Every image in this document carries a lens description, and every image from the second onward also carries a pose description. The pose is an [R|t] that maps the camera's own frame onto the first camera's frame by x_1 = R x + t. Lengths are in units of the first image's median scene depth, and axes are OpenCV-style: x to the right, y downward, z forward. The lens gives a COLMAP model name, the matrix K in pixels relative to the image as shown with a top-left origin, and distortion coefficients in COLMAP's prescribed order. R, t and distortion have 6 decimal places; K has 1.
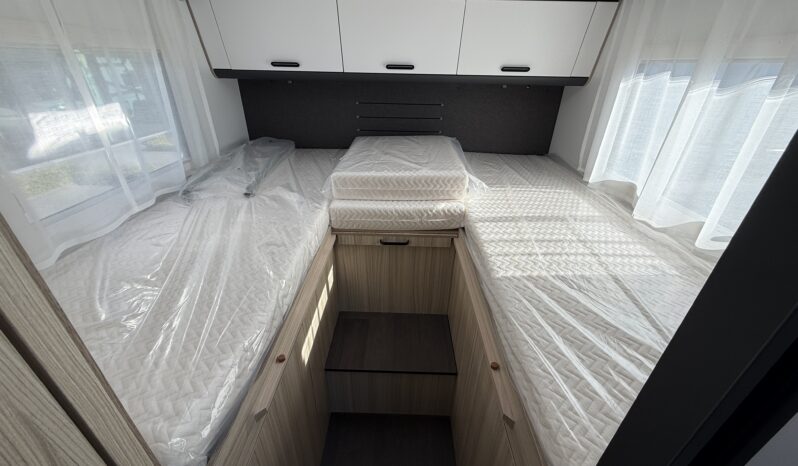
lens RADIAL K [[316.5, 0, 399.0], [0, 316.5, 233.0], [0, 0, 1]] dist [-0.001238, -0.000028]
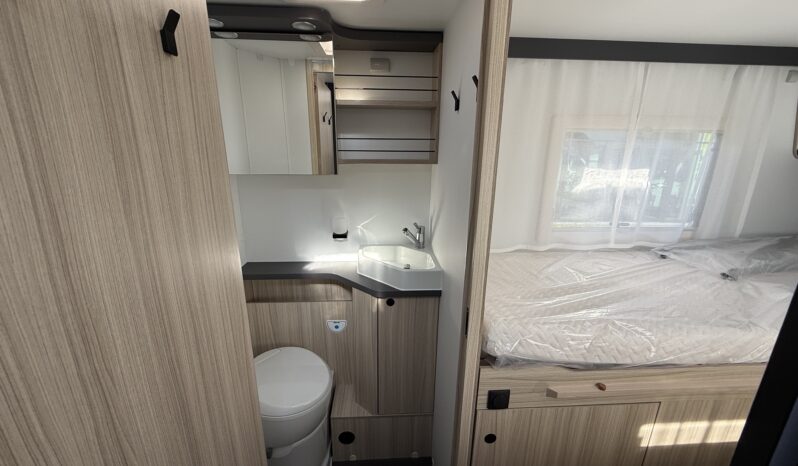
lens RADIAL K [[316.5, 0, 399.0], [0, 316.5, 233.0], [0, 0, 1]] dist [-0.001238, -0.000028]
pose [[0.079575, 0.243717, -0.966576, 0.318742], [-0.477897, 0.860281, 0.177571, 0.065045], [0.874804, 0.447794, 0.184928, -0.012994]]
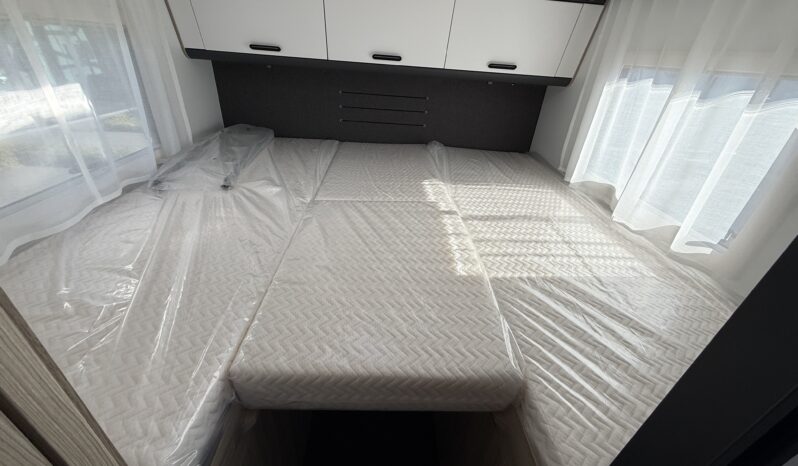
lens RADIAL K [[316.5, 0, 399.0], [0, 316.5, 233.0], [0, 0, 1]] dist [-0.001238, -0.000028]
pose [[0.996901, 0.013396, 0.077511, -0.039838], [-0.015898, 0.999369, 0.031749, -0.026151], [-0.077037, -0.032883, 0.996486, 0.017921]]
